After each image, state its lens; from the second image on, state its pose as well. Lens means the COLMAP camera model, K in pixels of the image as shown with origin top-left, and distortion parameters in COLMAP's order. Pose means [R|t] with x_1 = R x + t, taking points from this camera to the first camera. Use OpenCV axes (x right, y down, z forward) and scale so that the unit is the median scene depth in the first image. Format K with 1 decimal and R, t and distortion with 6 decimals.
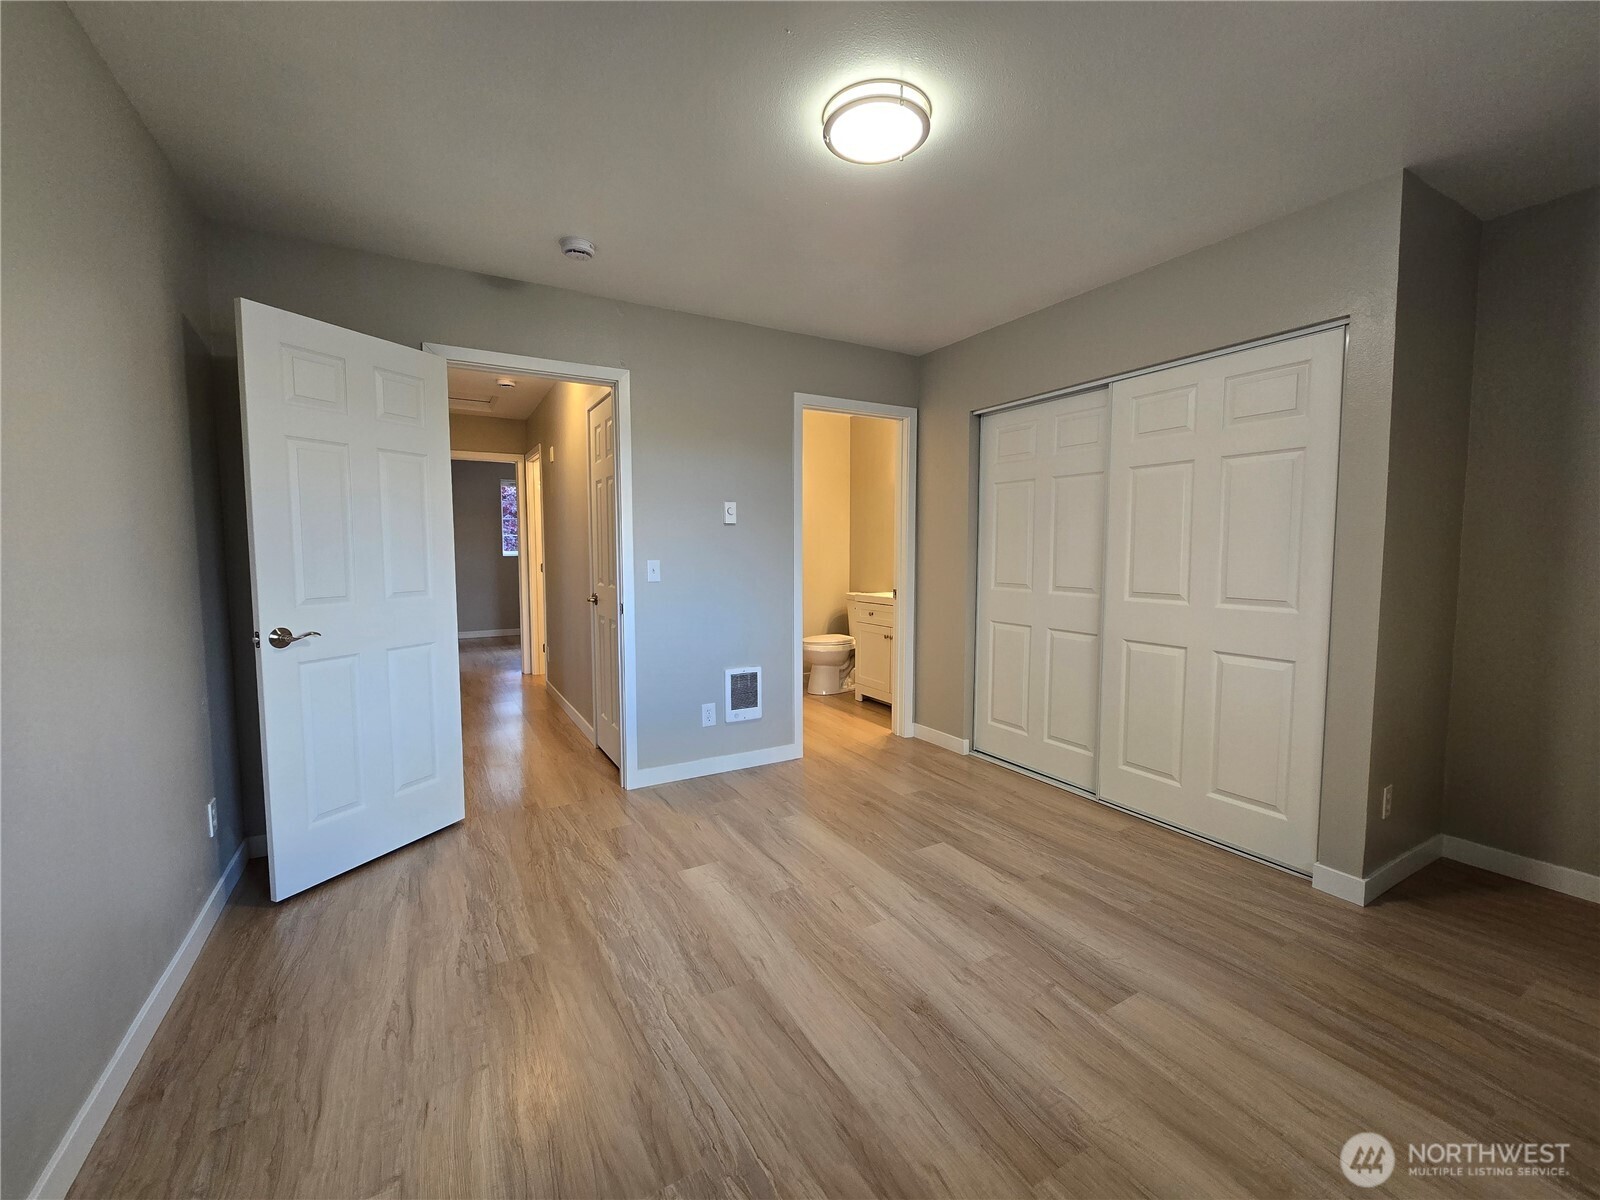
lens RADIAL K [[642.8, 0, 800.4], [0, 642.8, 595.0], [0, 0, 1]] dist [-0.003949, 0.000711]
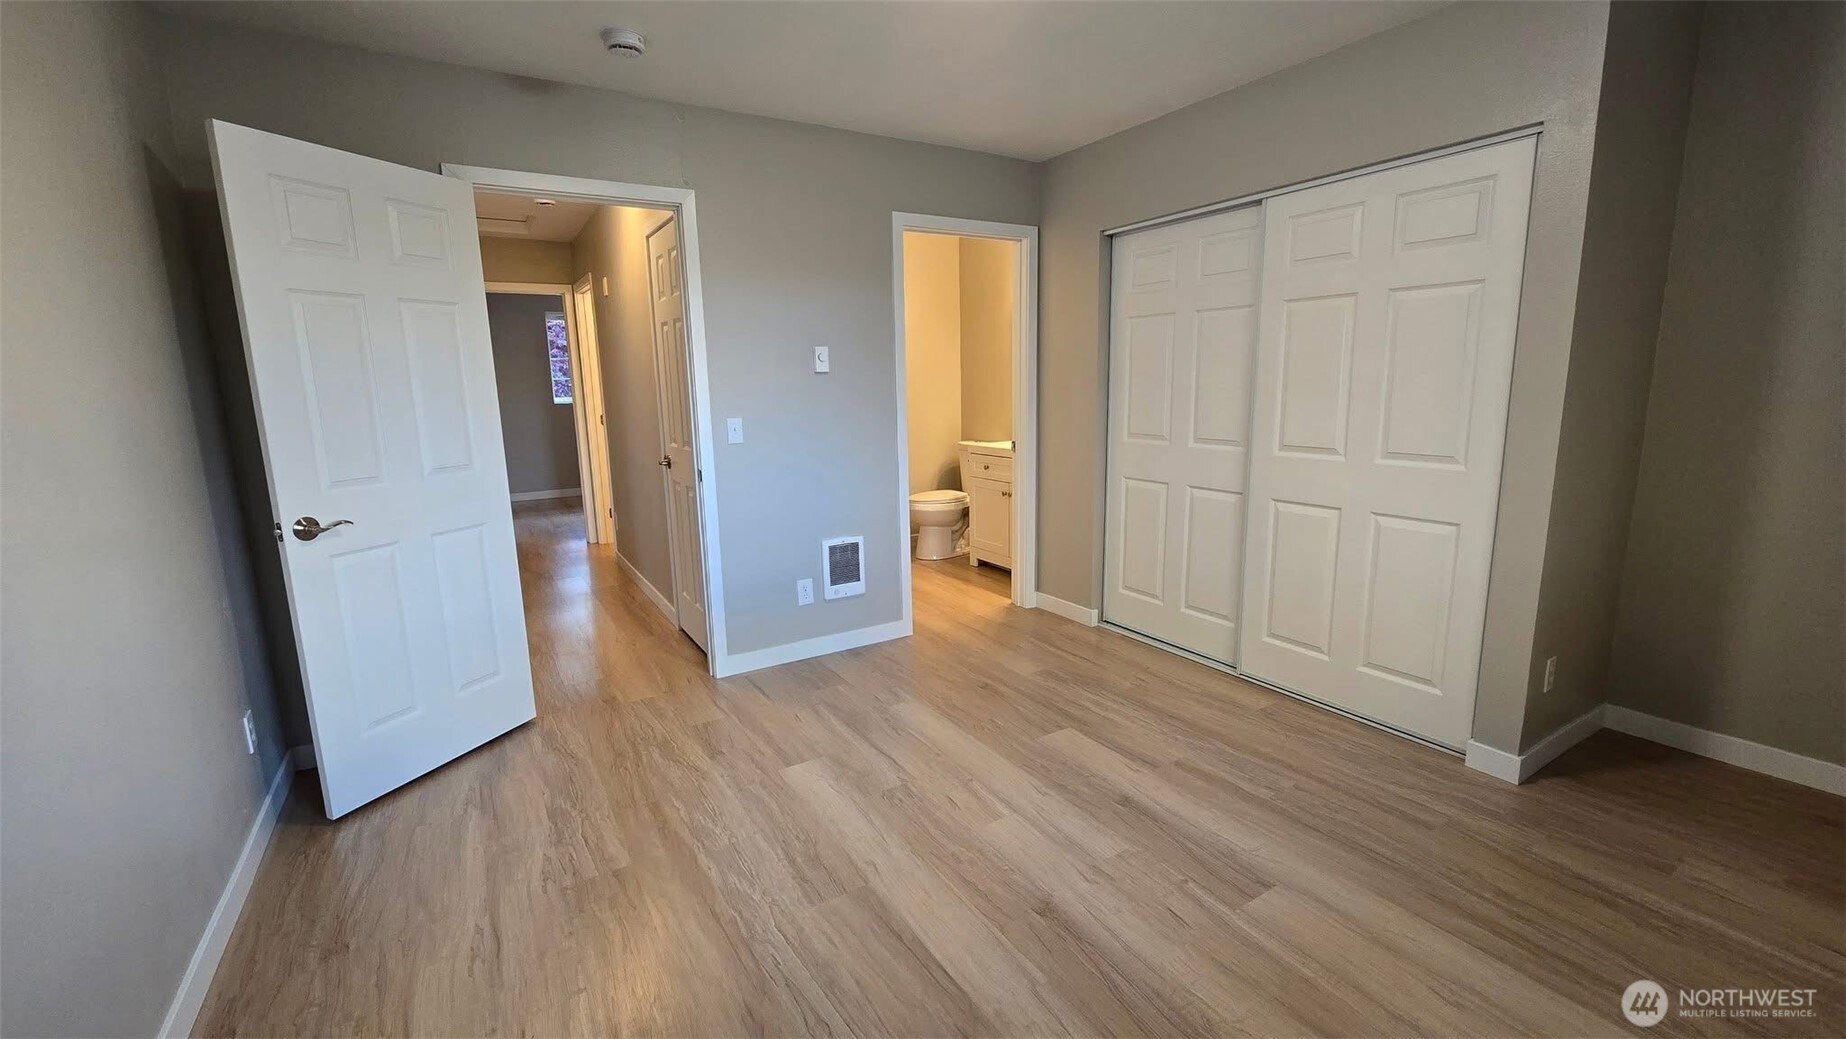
lens RADIAL K [[738.8, 0, 922.8], [0, 738.8, 511.4], [0, 0, 1]] dist [-0.003354, -0.000101]
pose [[0.999450, -0.024246, 0.022606, -0.002271], [0.021785, 0.994403, 0.103383, -0.036341], [-0.024986, -0.102834, 0.994385, -0.005174]]
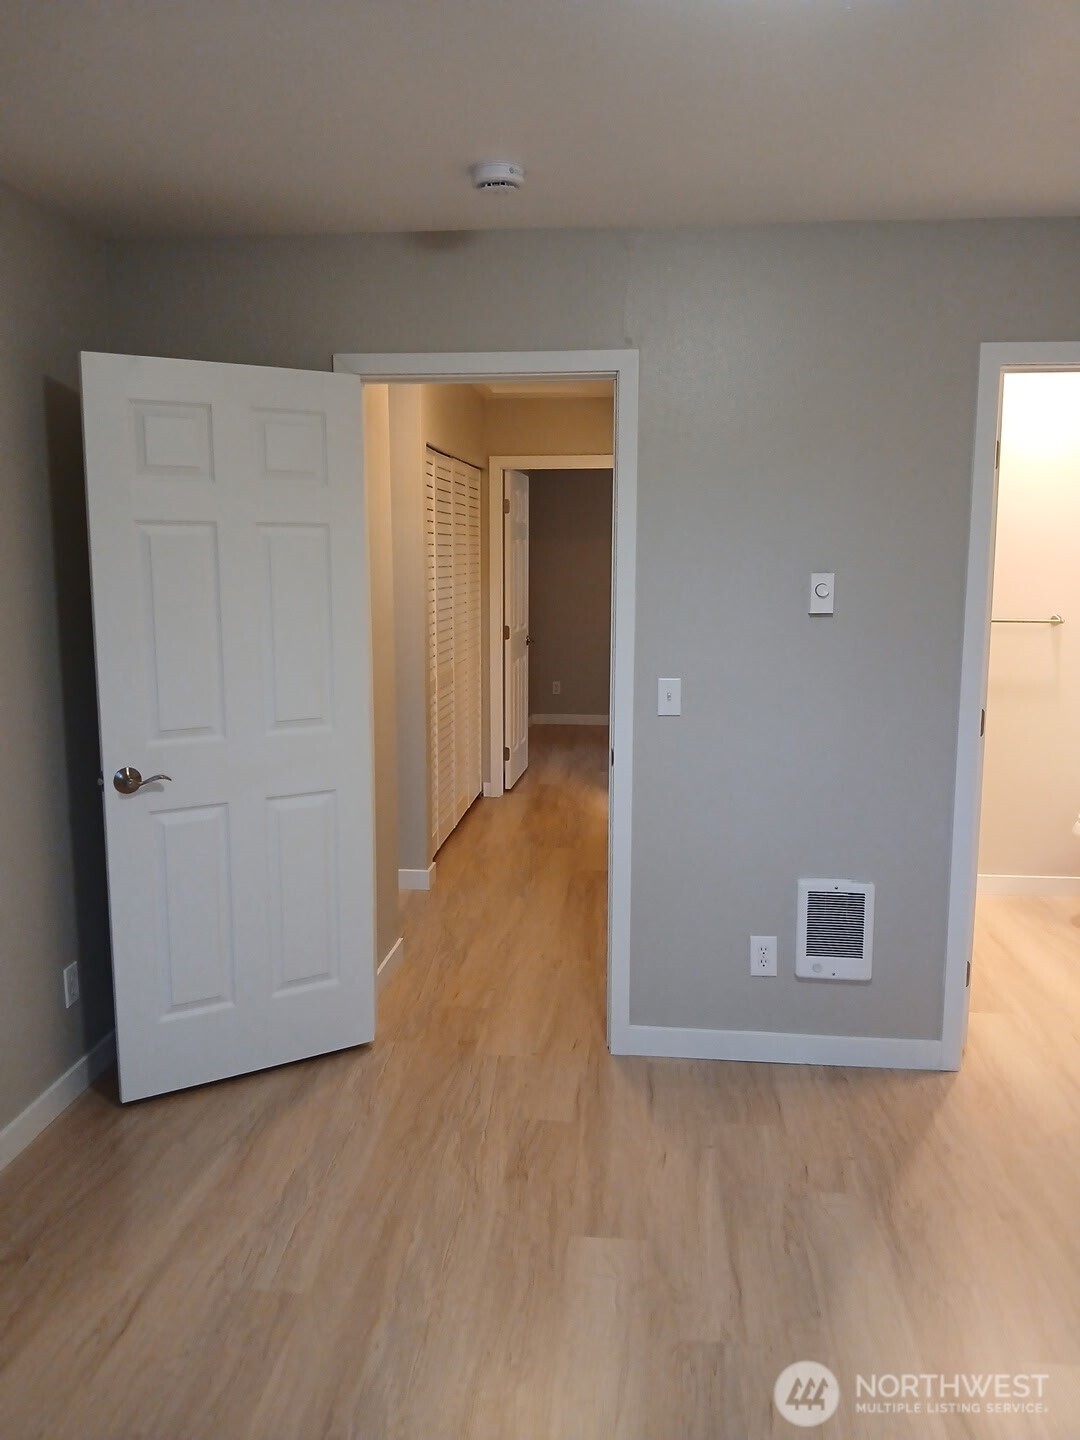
lens RADIAL K [[1095.7, 0, 537.6], [0, 1095.7, 713.1], [0, 0, 1]] dist [0.003177, -0.035473]
pose [[0.814277, 0.084464, -0.574299, 0.324496], [-0.045845, 0.995624, 0.081427, -0.131537], [0.578663, -0.039975, 0.814586, 0.175663]]
